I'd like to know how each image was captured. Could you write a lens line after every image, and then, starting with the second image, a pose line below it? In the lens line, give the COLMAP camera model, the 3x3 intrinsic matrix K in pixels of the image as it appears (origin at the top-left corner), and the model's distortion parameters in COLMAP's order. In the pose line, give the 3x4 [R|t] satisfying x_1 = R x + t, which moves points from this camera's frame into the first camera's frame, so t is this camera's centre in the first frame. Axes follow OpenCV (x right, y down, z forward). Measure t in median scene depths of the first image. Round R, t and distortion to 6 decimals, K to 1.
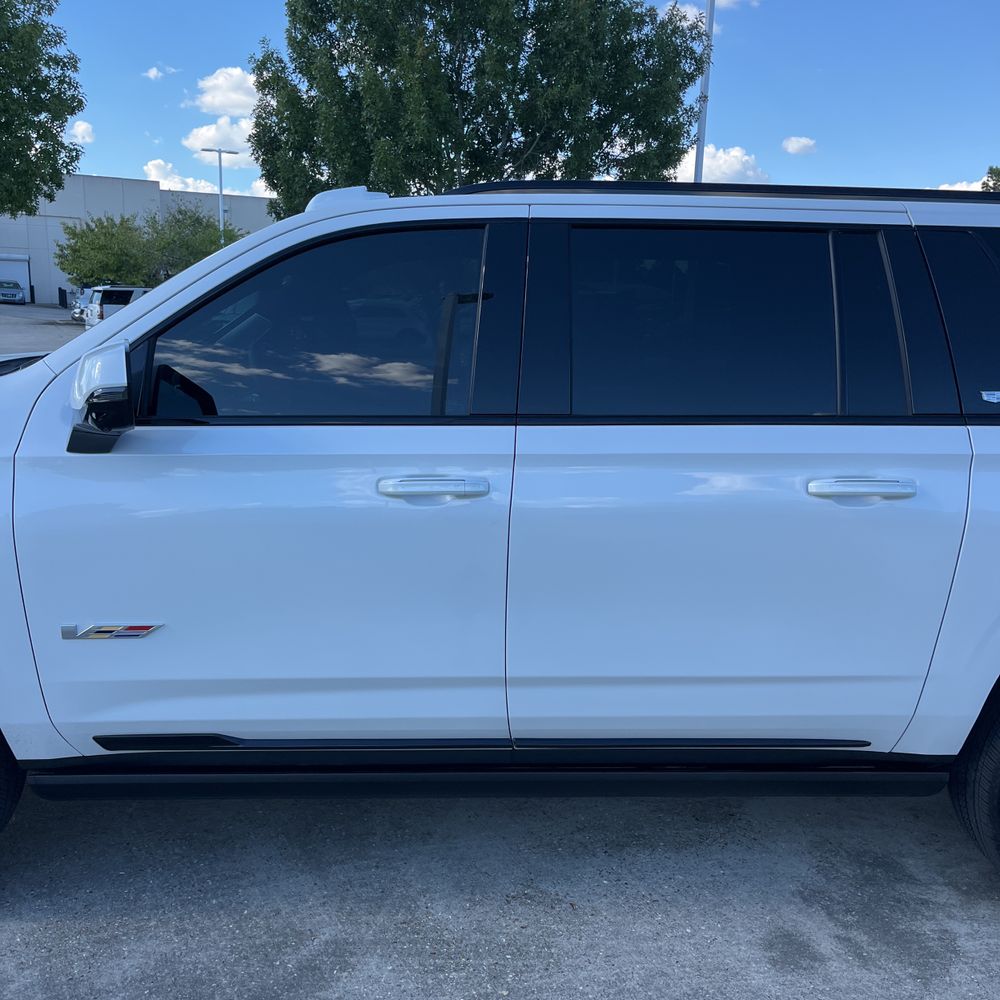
lens RADIAL K [[933.3, 0, 500.0], [0, 933.3, 500.0], [0, 0, 1]] dist [0.002244, 0.008118]
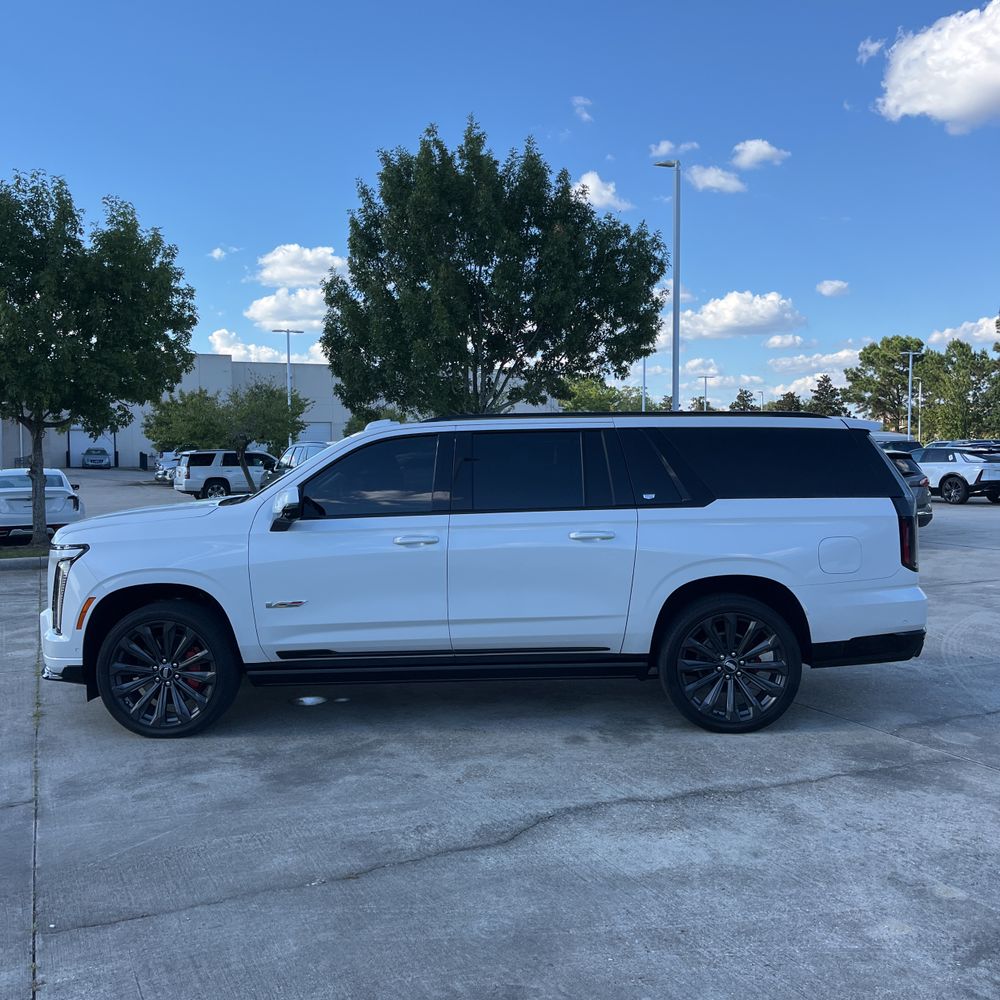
lens RADIAL K [[1036.0, 0, 500.0], [0, 1036.0, 500.0], [0, 0, 1]] dist [0.010097, 0.028556]
pose [[0.997074, -0.035194, -0.067853, 0.072806], [0.024150, 0.987272, -0.157199, 0.068086], [0.072522, 0.155100, 0.985233, -0.364328]]
